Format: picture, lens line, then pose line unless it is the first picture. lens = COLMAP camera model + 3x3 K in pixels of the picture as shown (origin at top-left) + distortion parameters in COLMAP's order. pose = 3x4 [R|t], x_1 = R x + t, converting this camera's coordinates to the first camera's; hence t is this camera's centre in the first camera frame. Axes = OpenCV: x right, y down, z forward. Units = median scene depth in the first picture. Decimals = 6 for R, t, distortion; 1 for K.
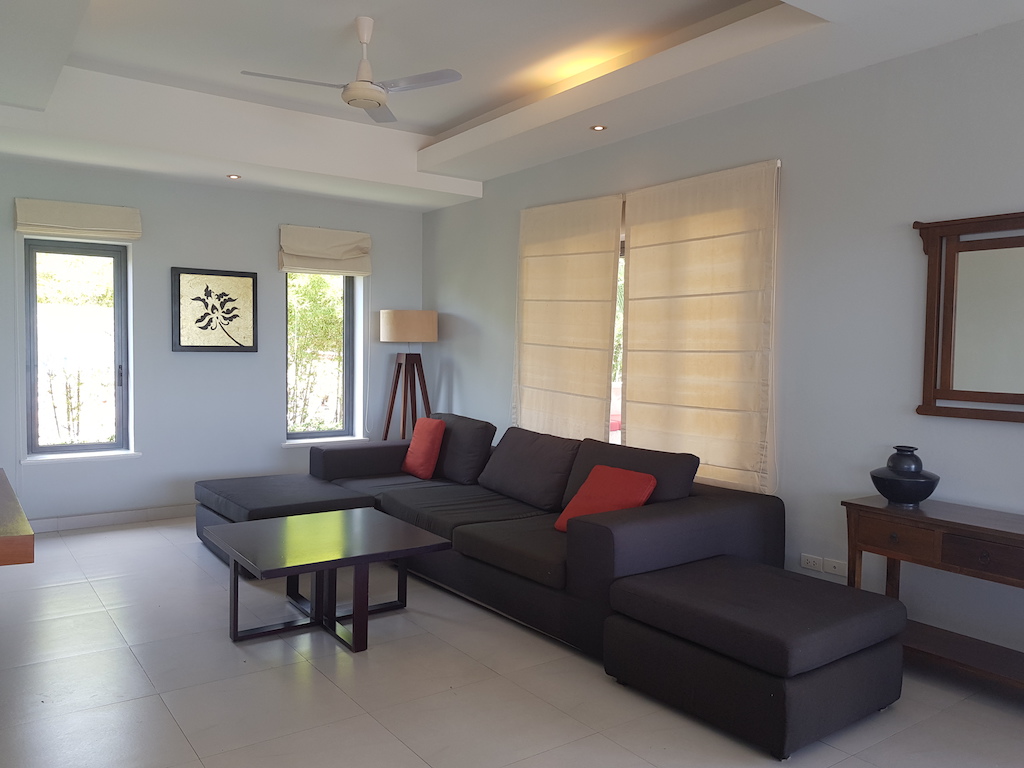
lens RADIAL K [[798.2, 0, 512.0], [0, 798.2, 384.0], [0, 0, 1]] dist [0.030933, -0.002333]
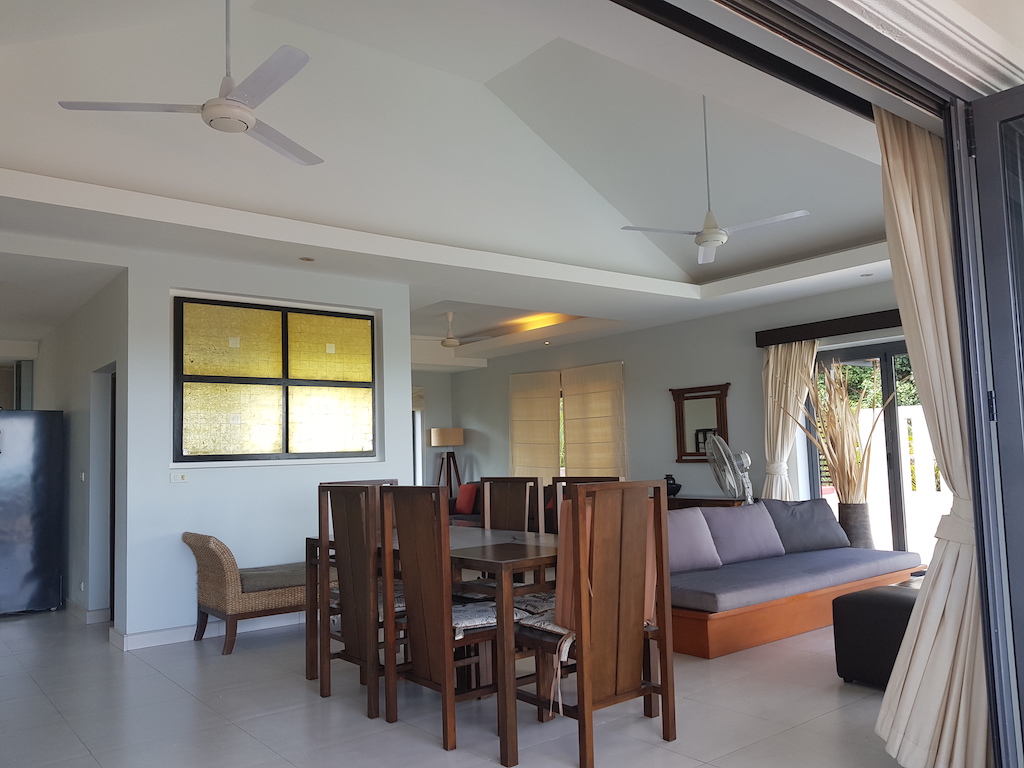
lens RADIAL K [[798.2, 0, 512.0], [0, 798.2, 384.0], [0, 0, 1]] dist [0.030933, -0.002333]
pose [[0.997281, -0.041275, 0.061043, -0.120295], [0.048842, 0.990548, -0.128177, 0.064947], [-0.055176, 0.130810, 0.989871, -1.104899]]
